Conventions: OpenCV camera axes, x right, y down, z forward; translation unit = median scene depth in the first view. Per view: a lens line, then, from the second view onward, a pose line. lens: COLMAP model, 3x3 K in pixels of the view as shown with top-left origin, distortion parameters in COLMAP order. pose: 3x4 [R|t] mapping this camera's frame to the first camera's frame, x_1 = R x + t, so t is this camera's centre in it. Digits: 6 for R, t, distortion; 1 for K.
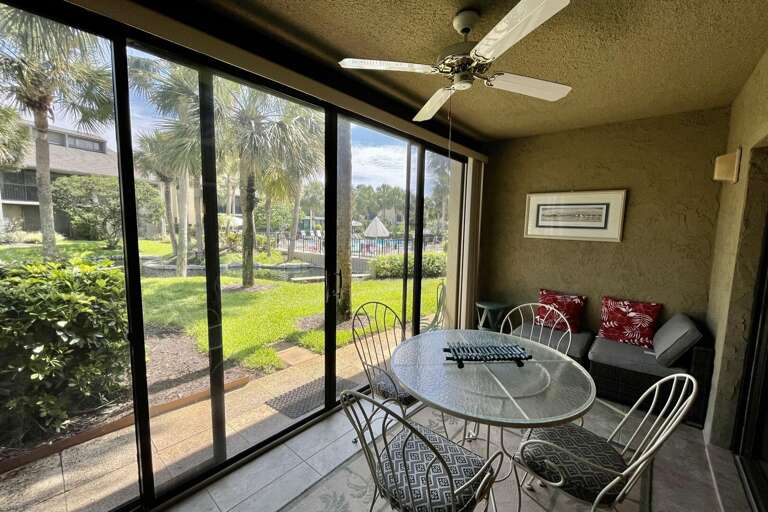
lens RADIAL K [[311.0, 0, 387.1], [0, 311.0, 255.0], [0, 0, 1]] dist [-0.001573, -0.000472]
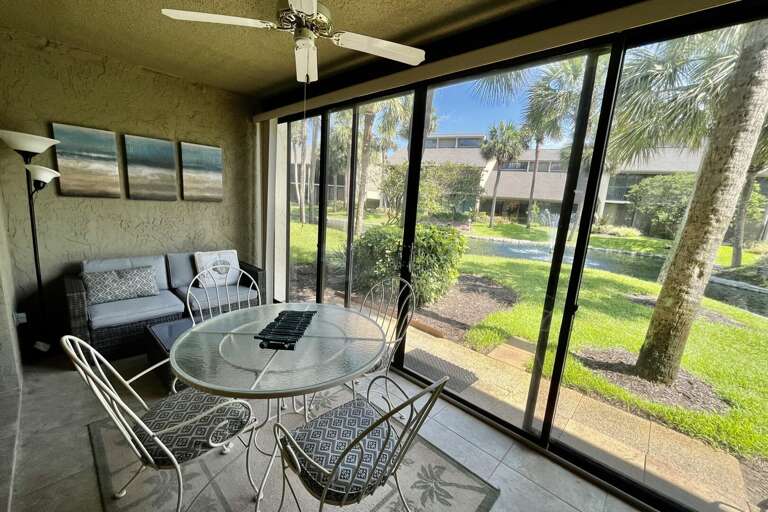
lens RADIAL K [[311.0, 0, 387.1], [0, 311.0, 260.7], [0, 0, 1]] dist [-0.001573, -0.000472]
pose [[-0.026651, 0.164370, -0.986039, 0.607110], [-0.152242, 0.974215, 0.166514, -0.035179], [0.987984, 0.154554, -0.000940, 0.639501]]
